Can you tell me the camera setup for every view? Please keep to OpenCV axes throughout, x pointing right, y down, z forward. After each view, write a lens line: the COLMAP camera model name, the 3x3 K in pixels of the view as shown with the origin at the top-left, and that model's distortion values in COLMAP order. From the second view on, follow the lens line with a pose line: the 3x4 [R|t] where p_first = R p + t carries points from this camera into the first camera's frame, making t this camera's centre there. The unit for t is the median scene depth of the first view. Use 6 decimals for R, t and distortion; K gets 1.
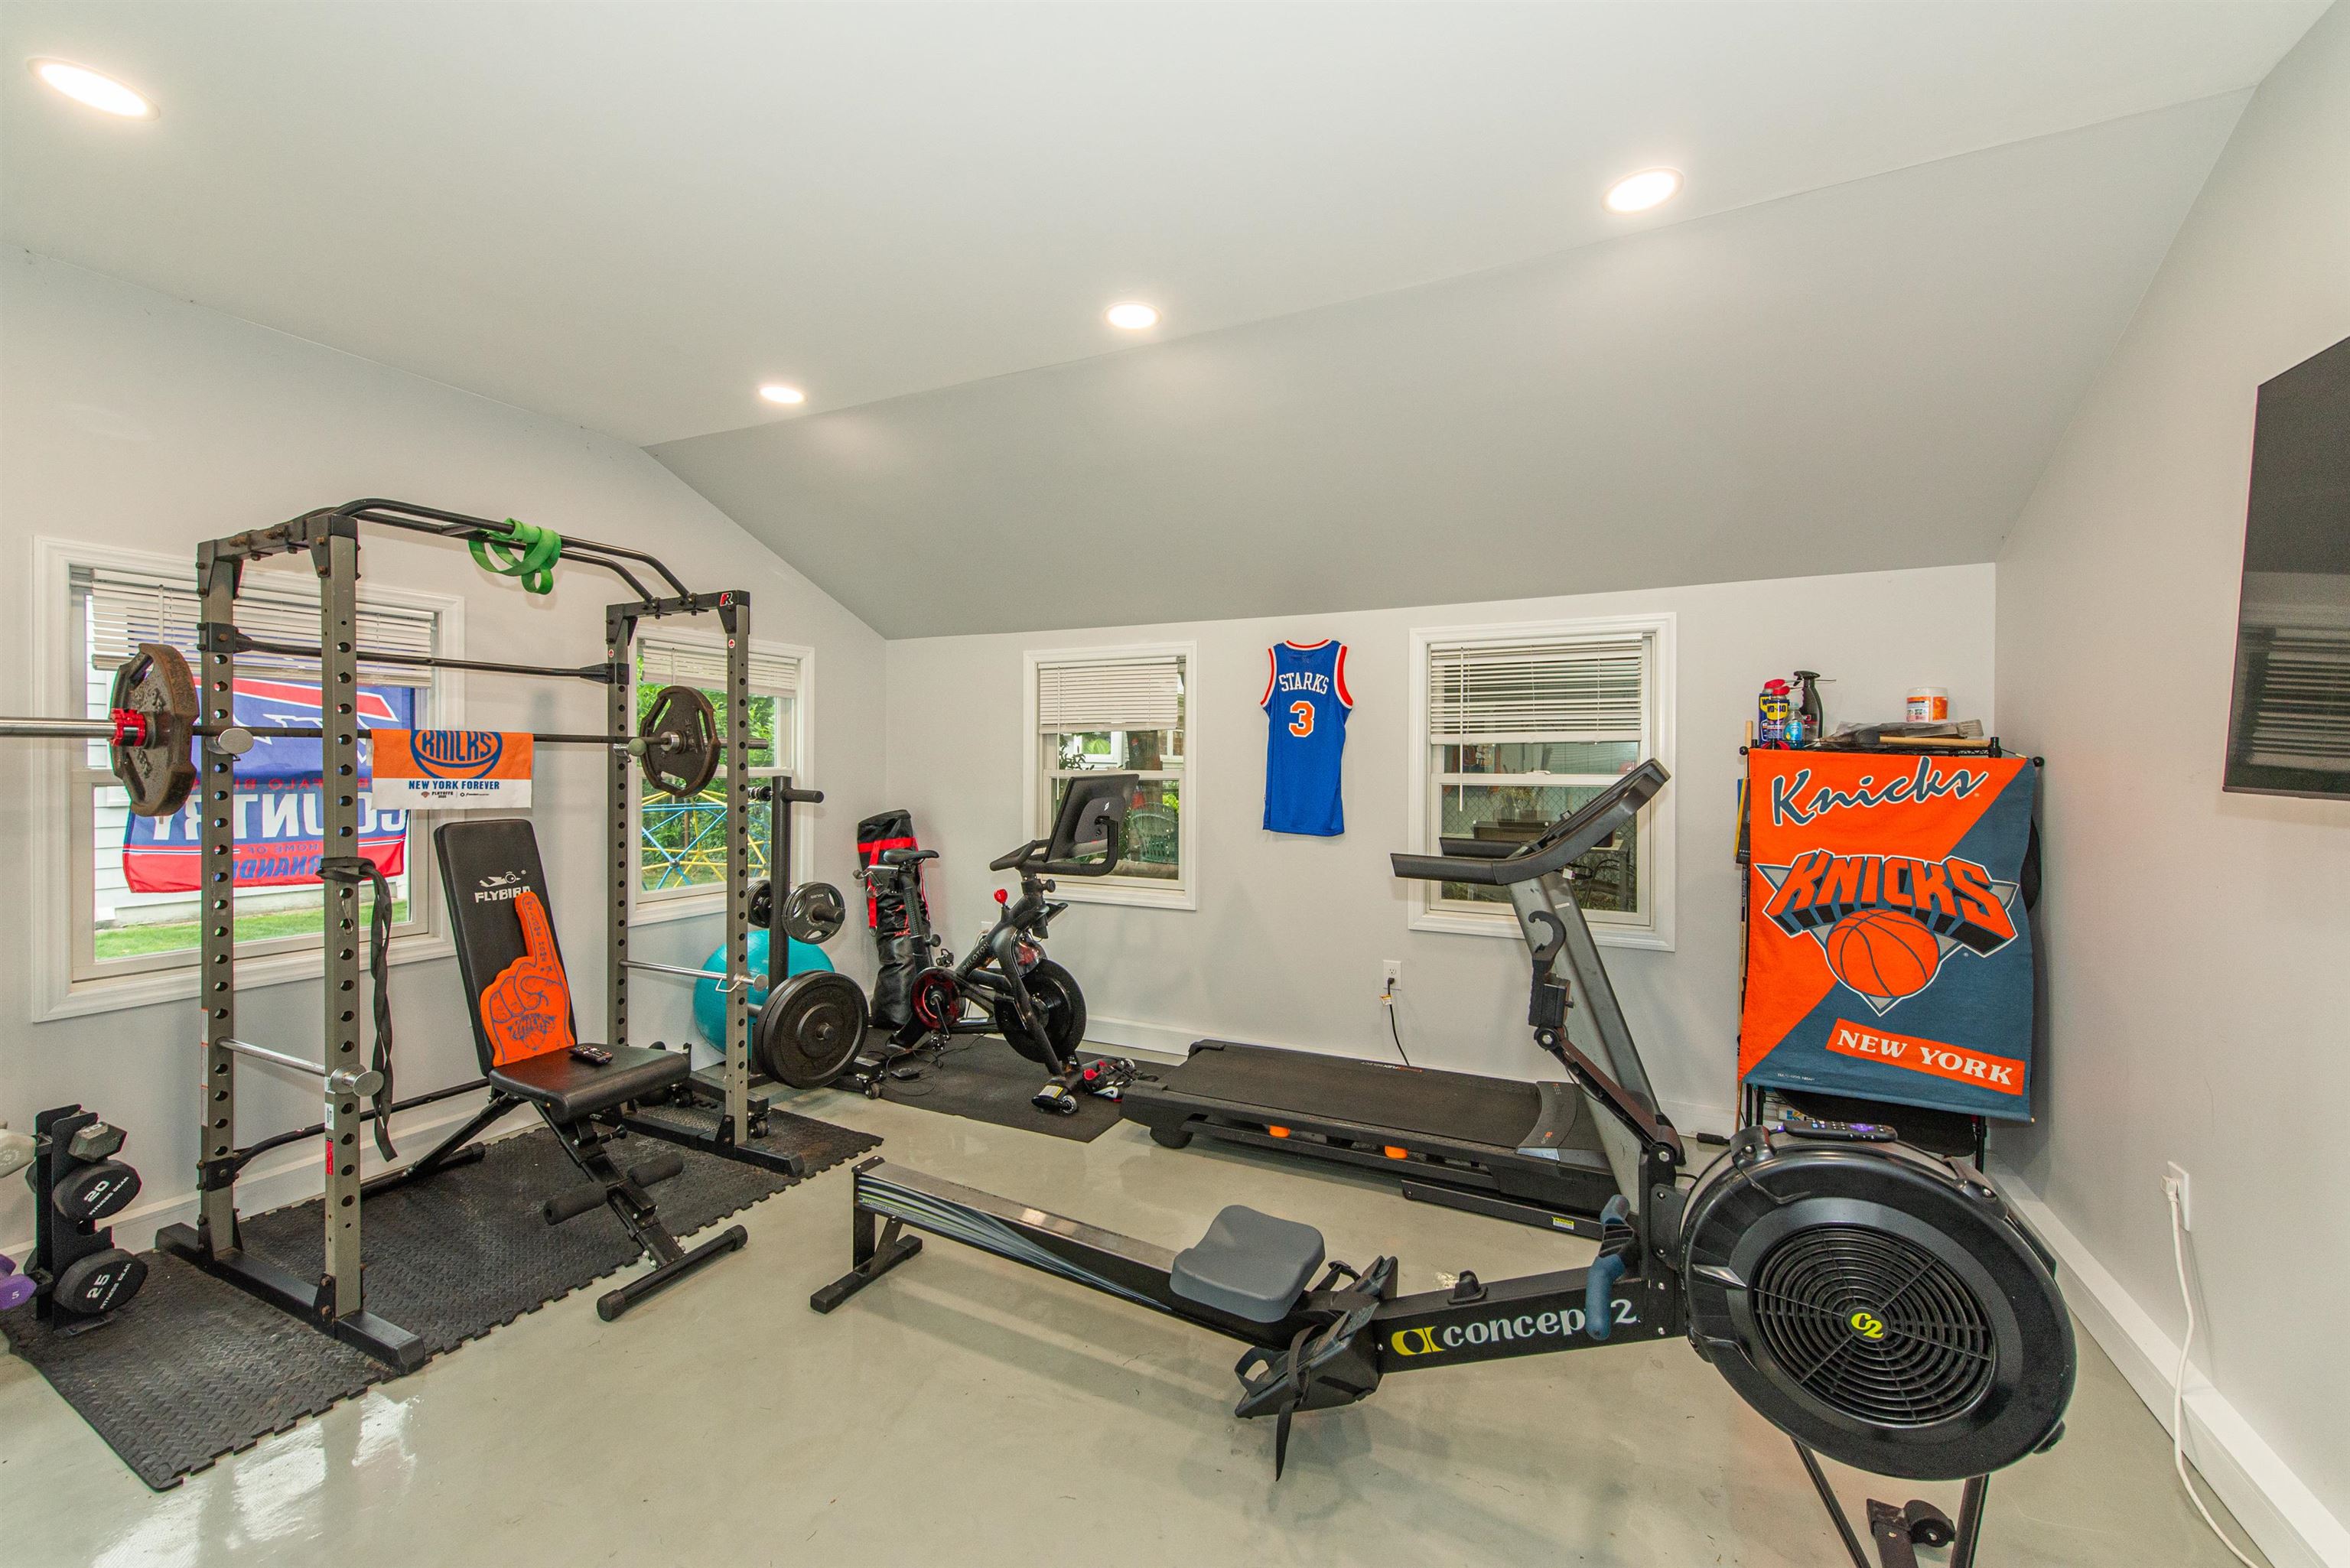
lens RADIAL K [[927.7, 0, 1175.5], [0, 927.7, 766.6], [0, 0, 1]] dist [0.011022, -0.000351]
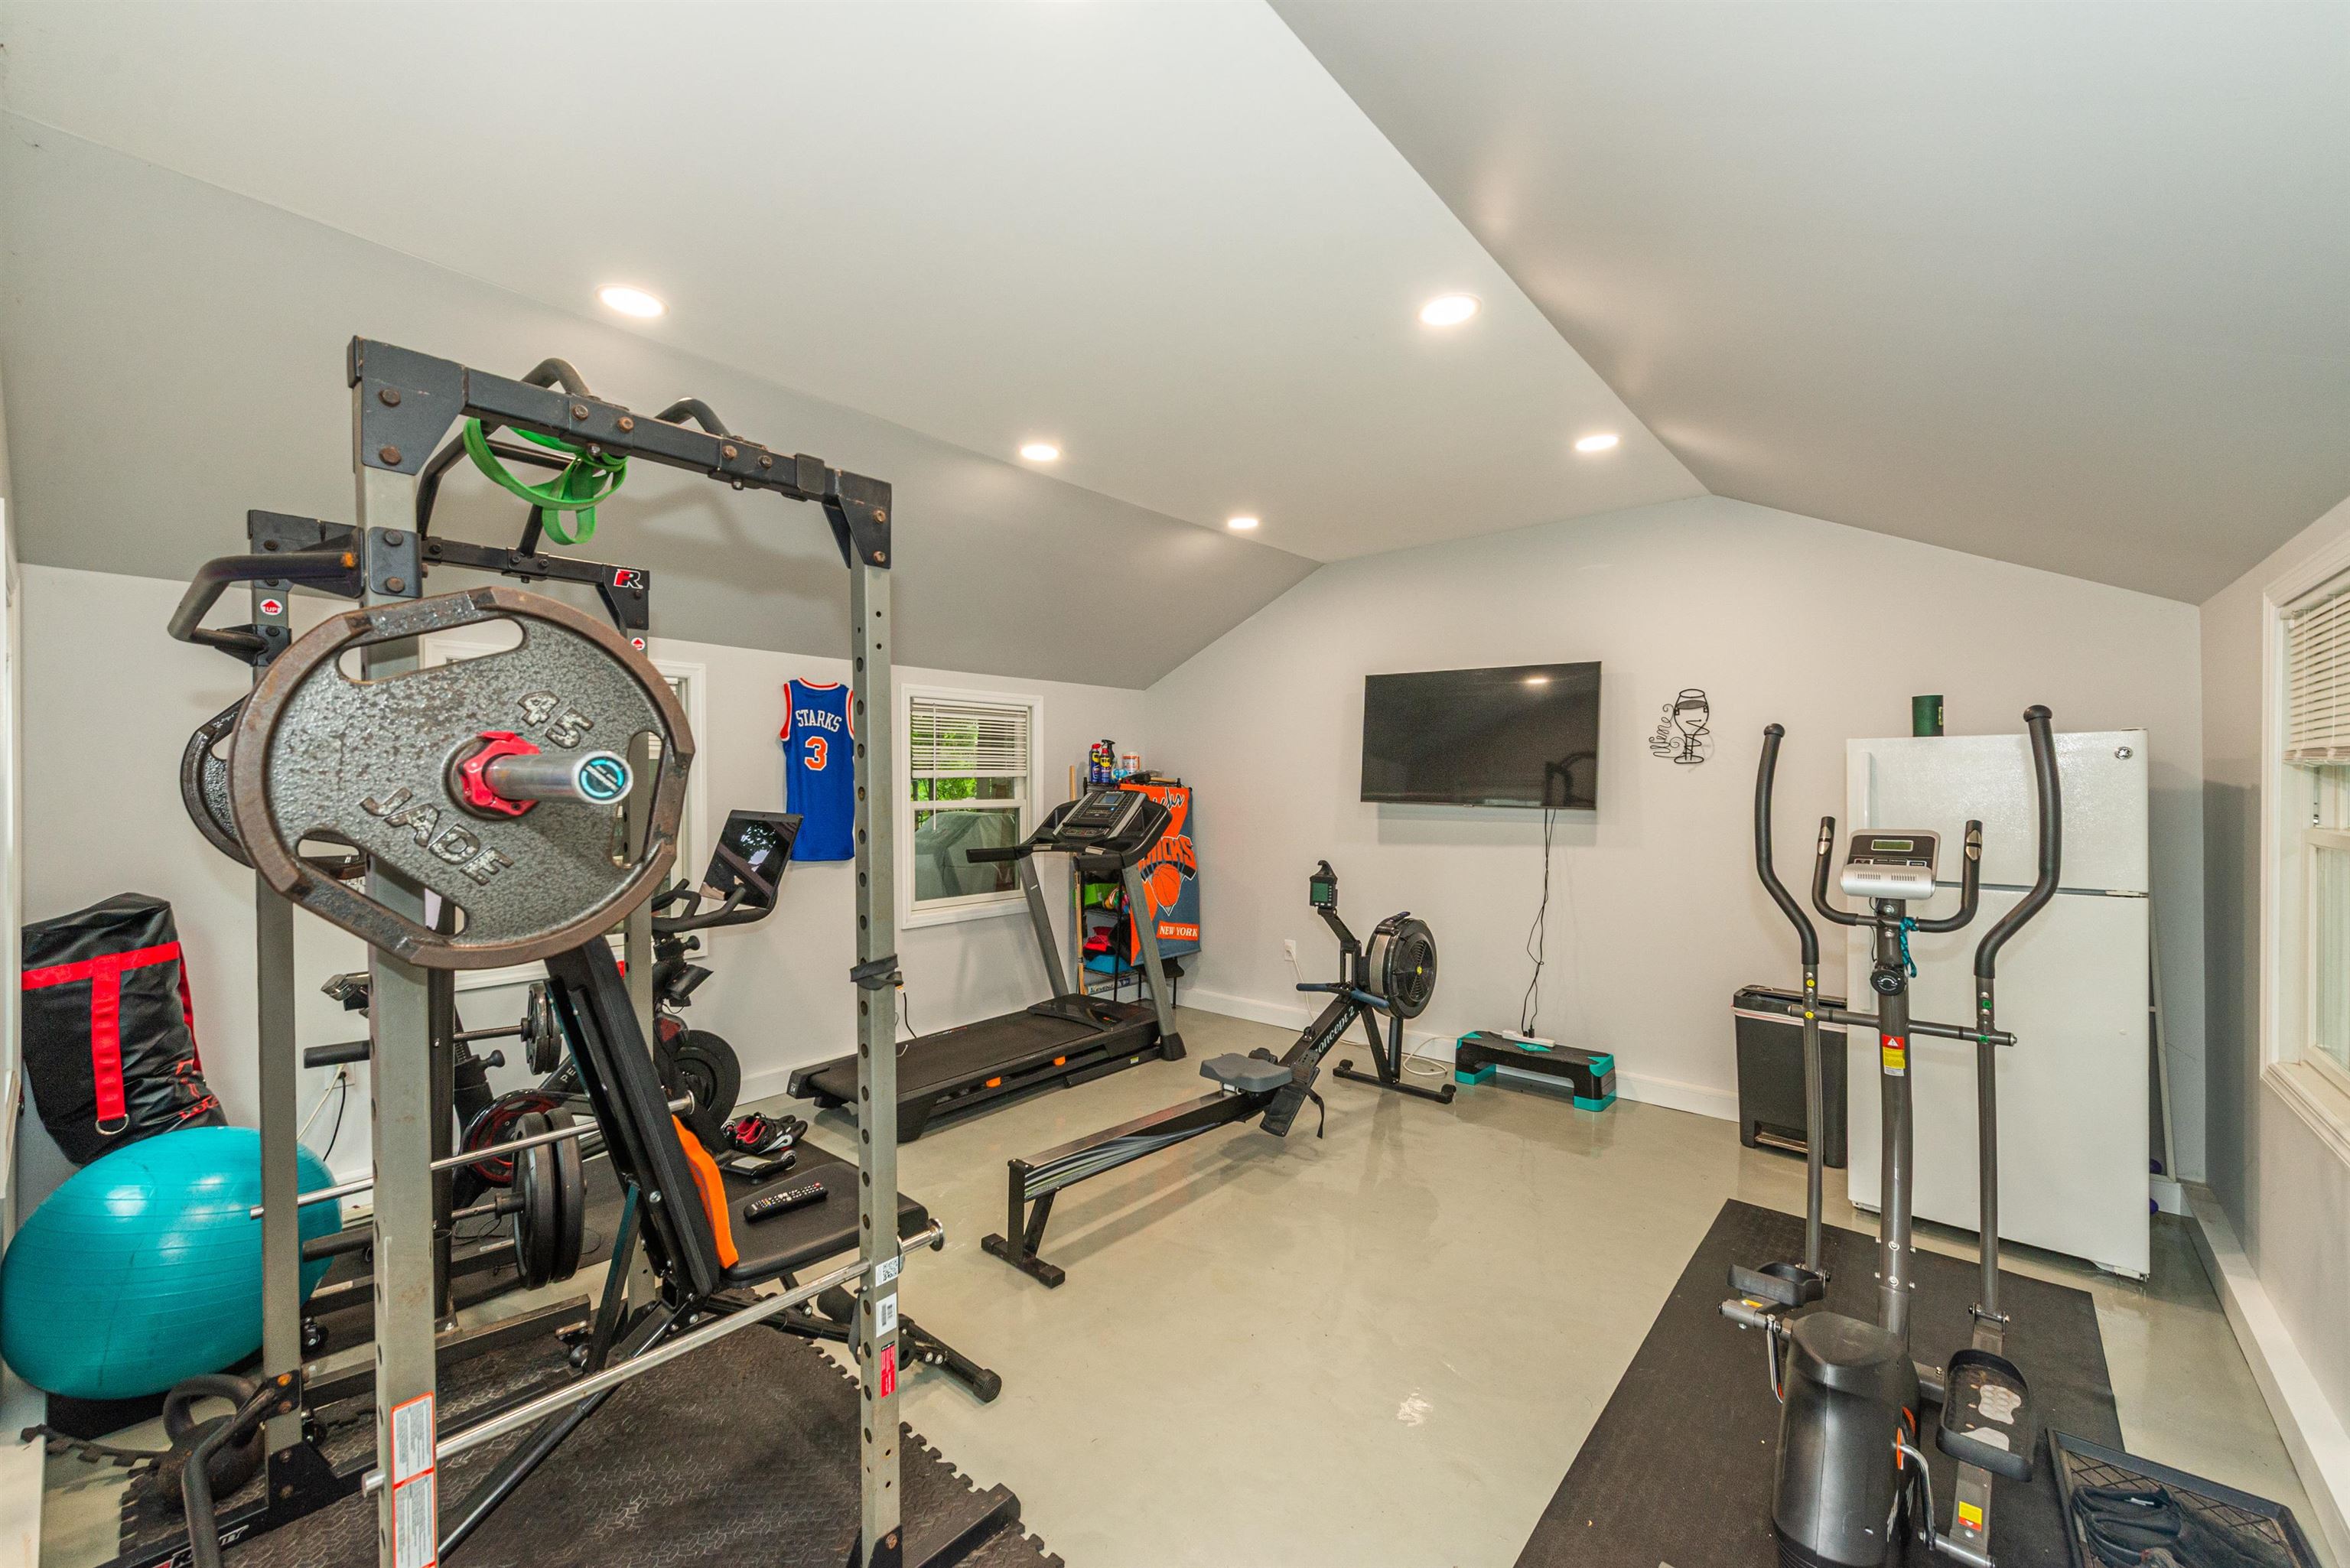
lens RADIAL K [[927.7, 0, 1215.1], [0, 927.7, 792.3], [0, 0, 1]] dist [0.011022, -0.000351]
pose [[0.221866, -0.015372, 0.974956, -0.869043], [0.006171, 0.999878, 0.014361, -0.020928], [-0.975058, 0.002830, 0.221934, 0.337148]]
